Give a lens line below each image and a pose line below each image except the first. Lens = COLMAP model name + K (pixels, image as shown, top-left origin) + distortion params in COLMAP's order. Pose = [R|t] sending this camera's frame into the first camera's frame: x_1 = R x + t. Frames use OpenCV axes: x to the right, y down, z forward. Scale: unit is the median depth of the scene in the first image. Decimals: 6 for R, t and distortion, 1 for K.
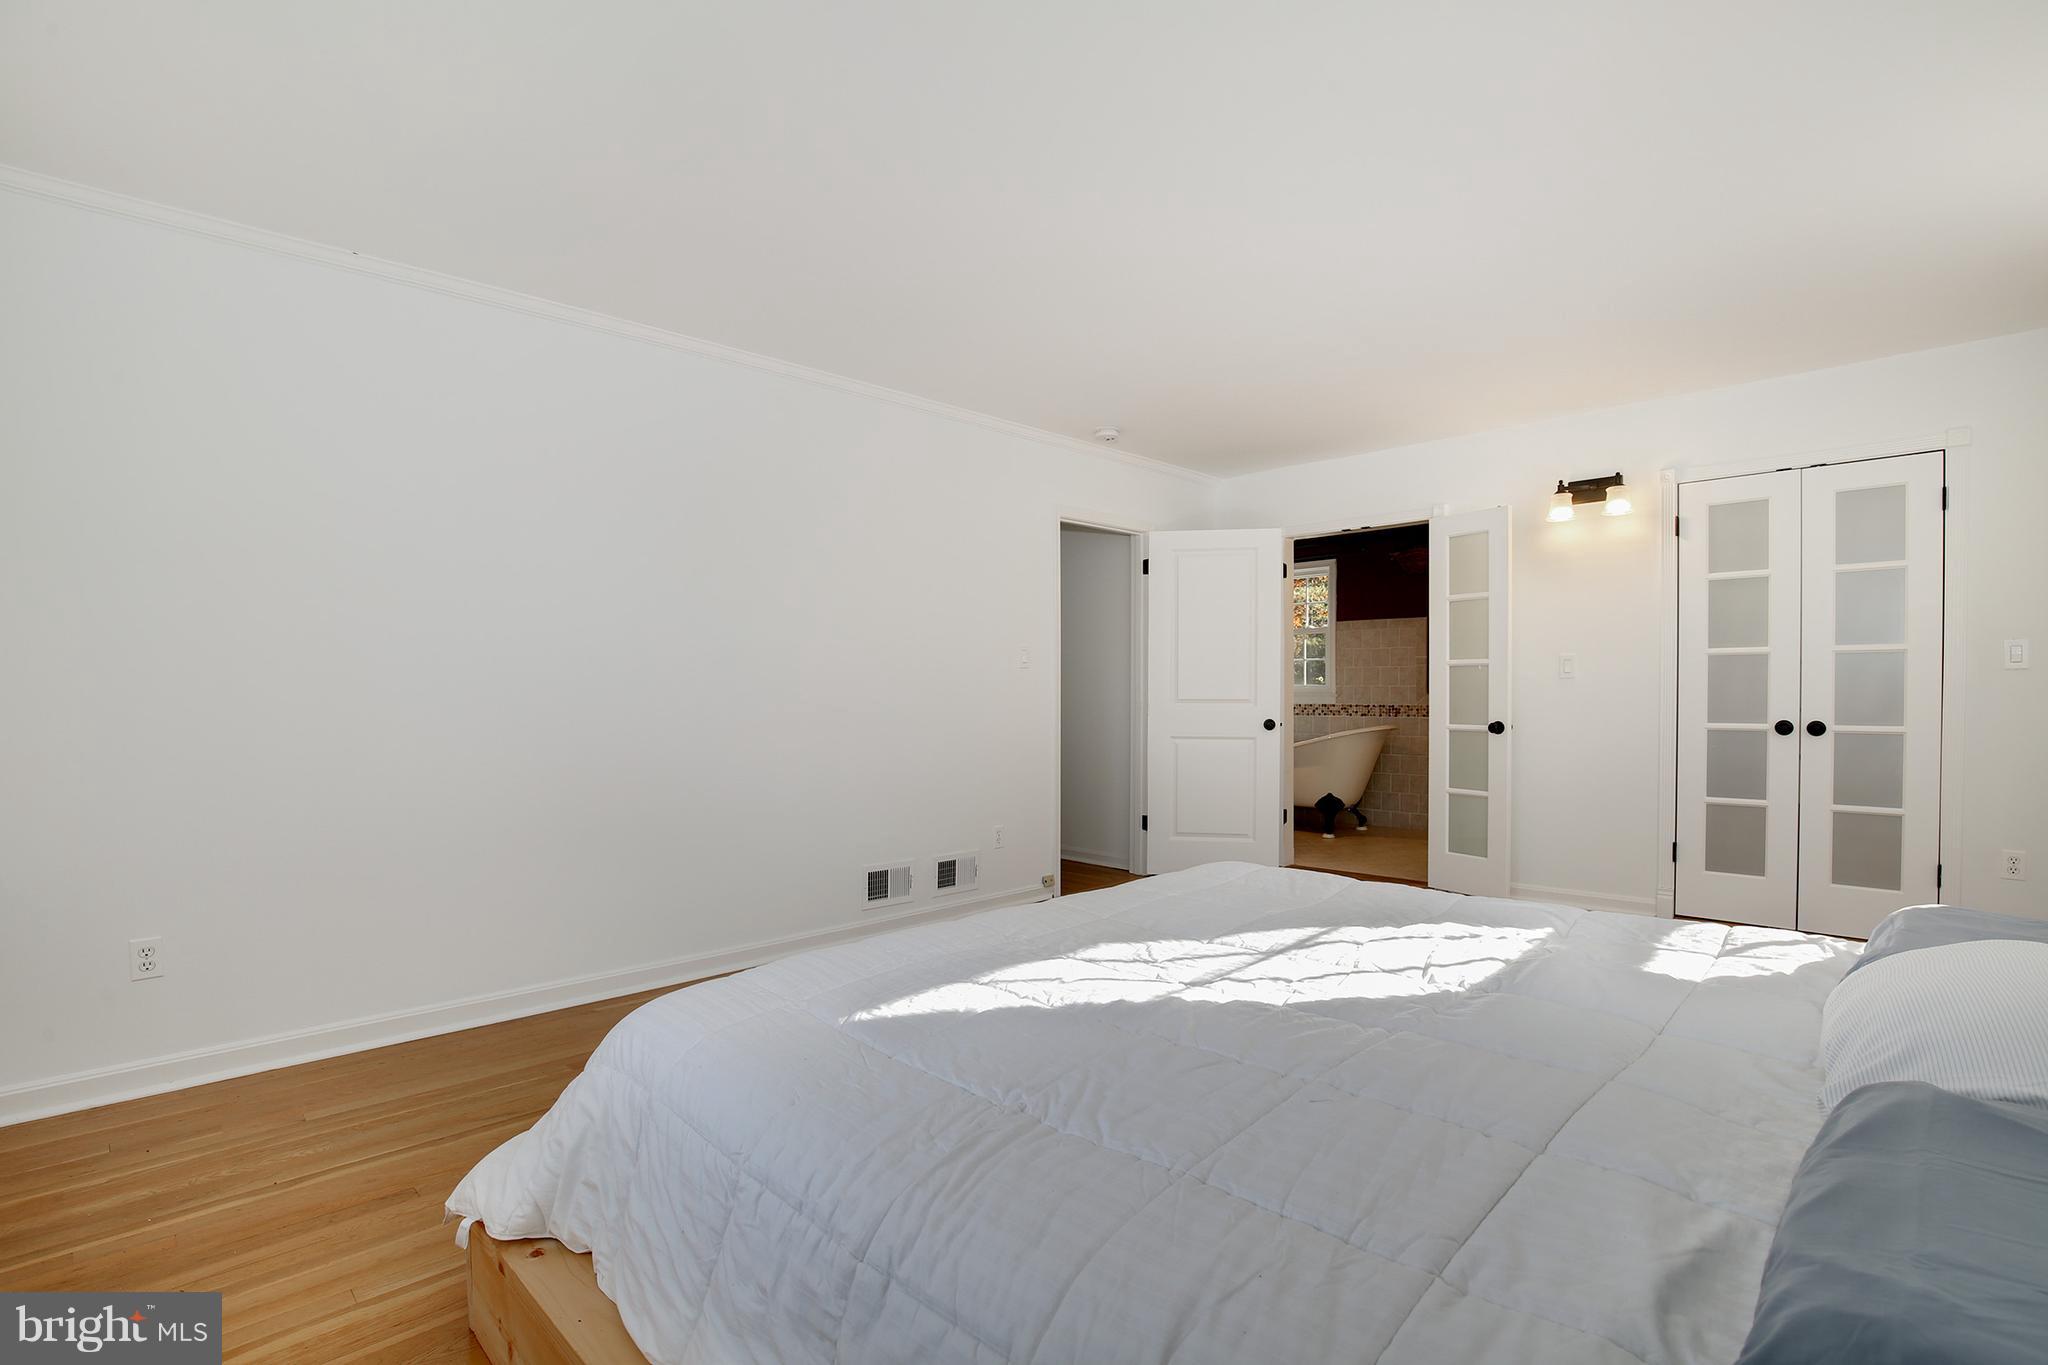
lens RADIAL K [[946.0, 0, 1021.3], [0, 946.0, 692.9], [0, 0, 1]] dist [-0.033009, 0.004379]
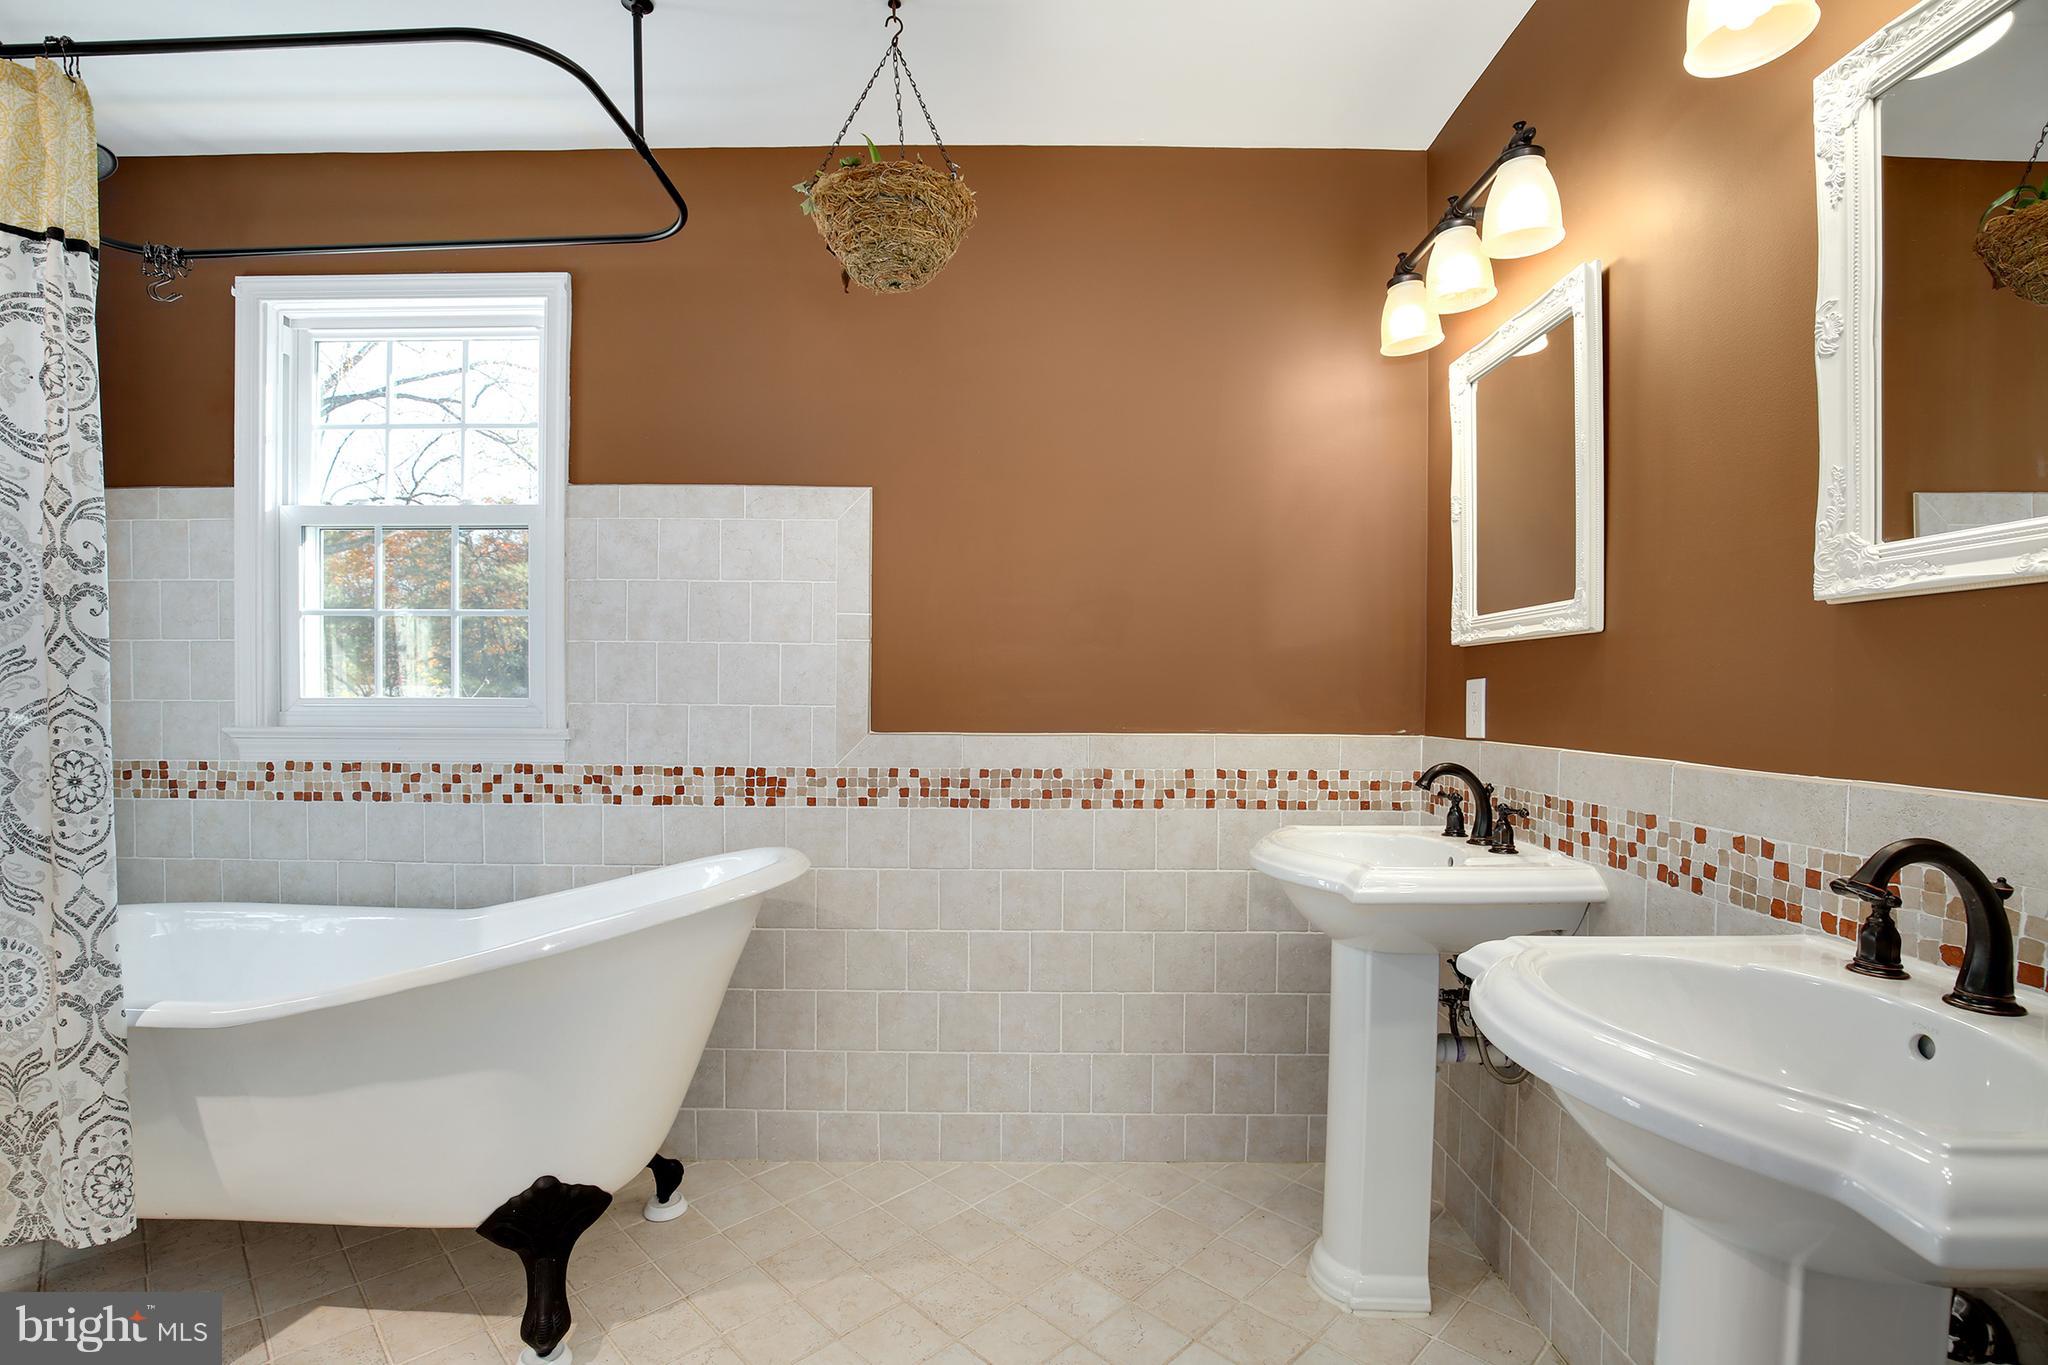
lens RADIAL K [[946.0, 0, 1027.0], [0, 946.0, 710.2], [0, 0, 1]] dist [-0.033009, 0.004379]
pose [[0.713185, -0.005478, 0.700955, 0.232150], [-0.008663, 0.999824, 0.016628, -0.011301], [-0.700923, -0.017931, 0.713012, 0.693732]]
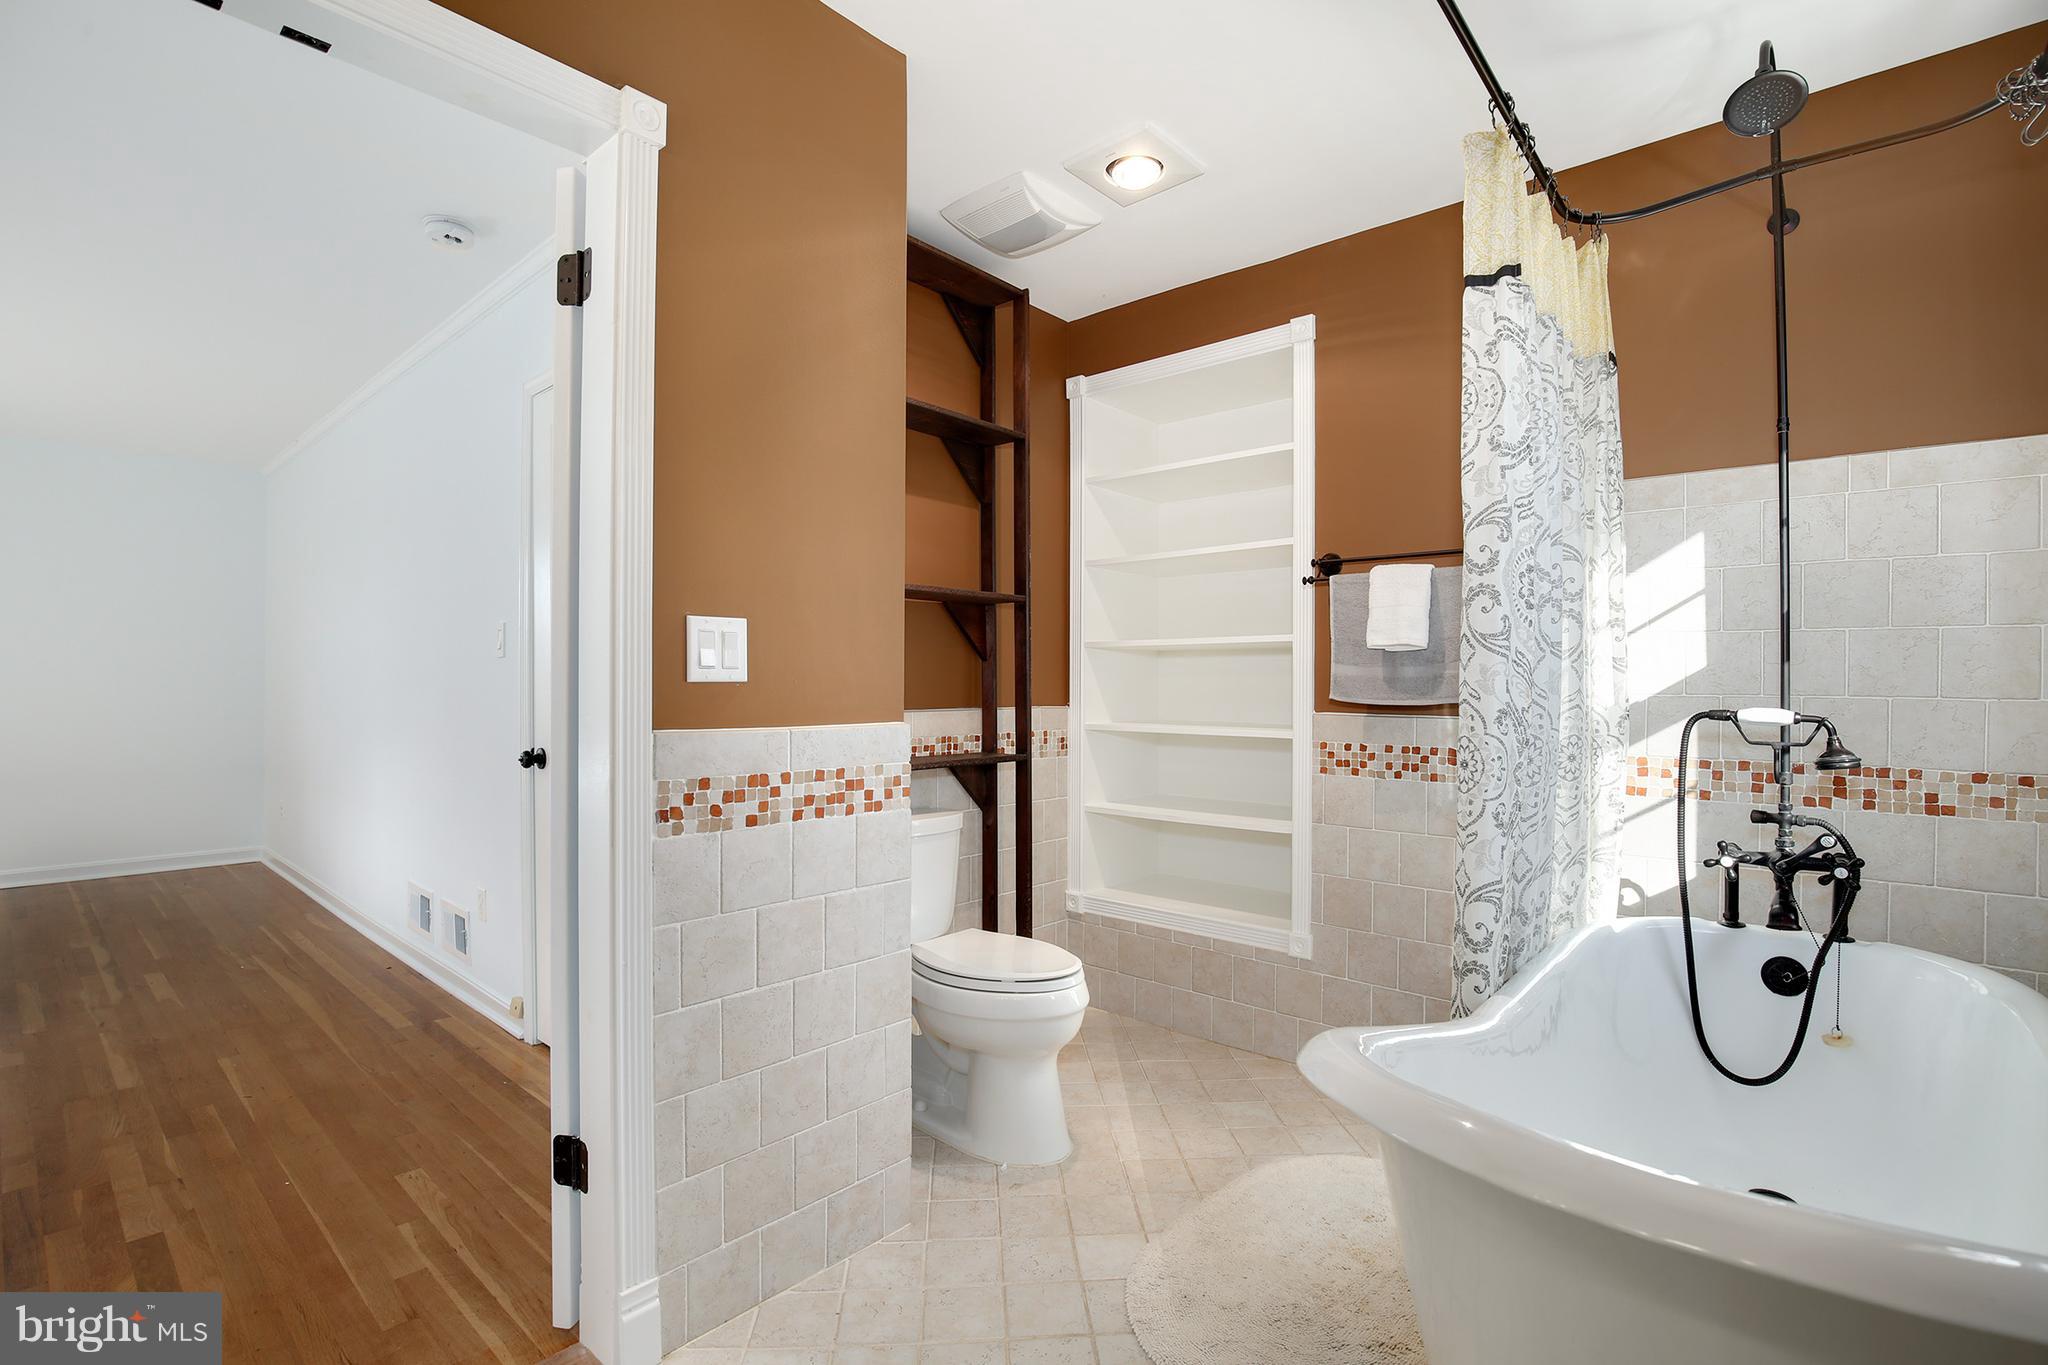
lens RADIAL K [[946.0, 0, 1009.7], [0, 946.0, 685.6], [0, 0, 1]] dist [-0.033009, 0.004379]
pose [[0.044180, 0.001261, -0.999023, 0.426014], [-0.002427, 0.999996, 0.001155, -0.009855], [0.999021, 0.002373, 0.044183, 0.845212]]
